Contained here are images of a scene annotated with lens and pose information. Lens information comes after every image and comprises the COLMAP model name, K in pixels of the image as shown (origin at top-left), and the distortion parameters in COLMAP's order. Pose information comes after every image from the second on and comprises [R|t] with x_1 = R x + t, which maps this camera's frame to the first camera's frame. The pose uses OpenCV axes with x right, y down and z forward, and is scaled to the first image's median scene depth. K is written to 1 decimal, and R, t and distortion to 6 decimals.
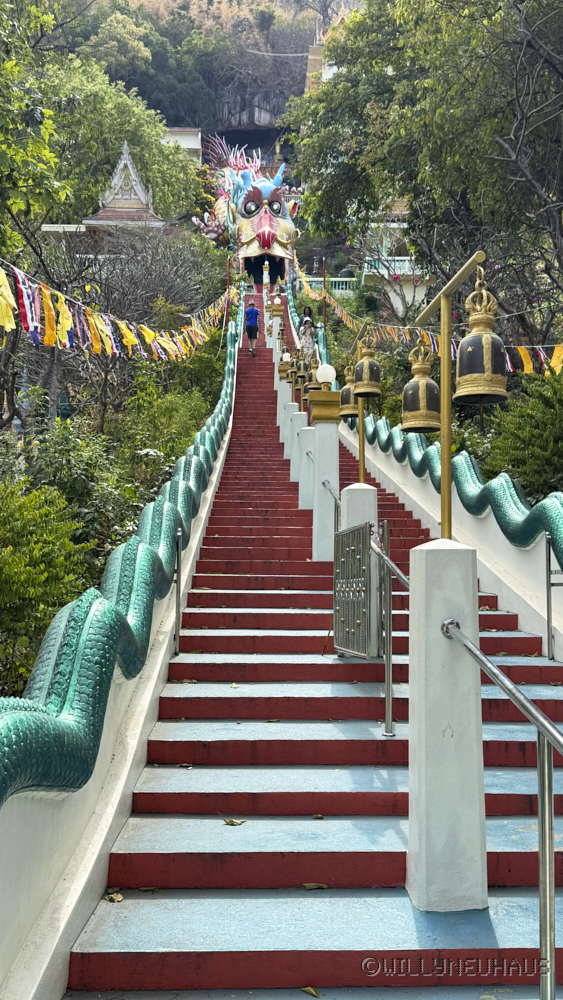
lens RADIAL K [[1017.5, 0, 281.5], [0, 1017.5, 500.0], [0, 0, 1]] dist [0.001341, 0.000641]
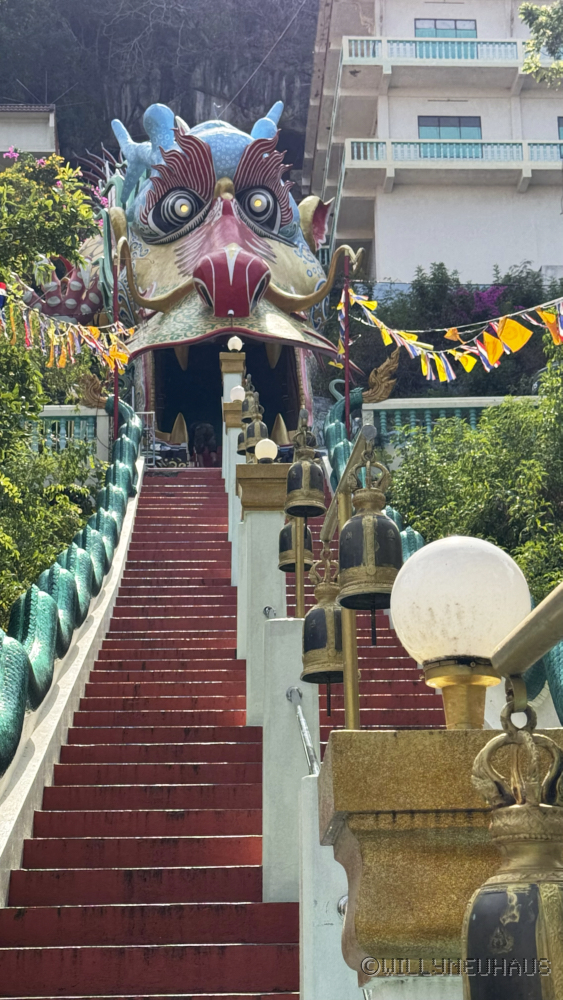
lens RADIAL K [[1770.3, 0, 281.5], [0, 1770.3, 500.0], [0, 0, 1]] dist [0.011436, 0.014289]
pose [[0.999598, -0.023519, 0.015848, -0.009657], [0.026494, 0.973771, -0.225982, -0.086517], [-0.010118, 0.226311, 0.974003, 0.517344]]
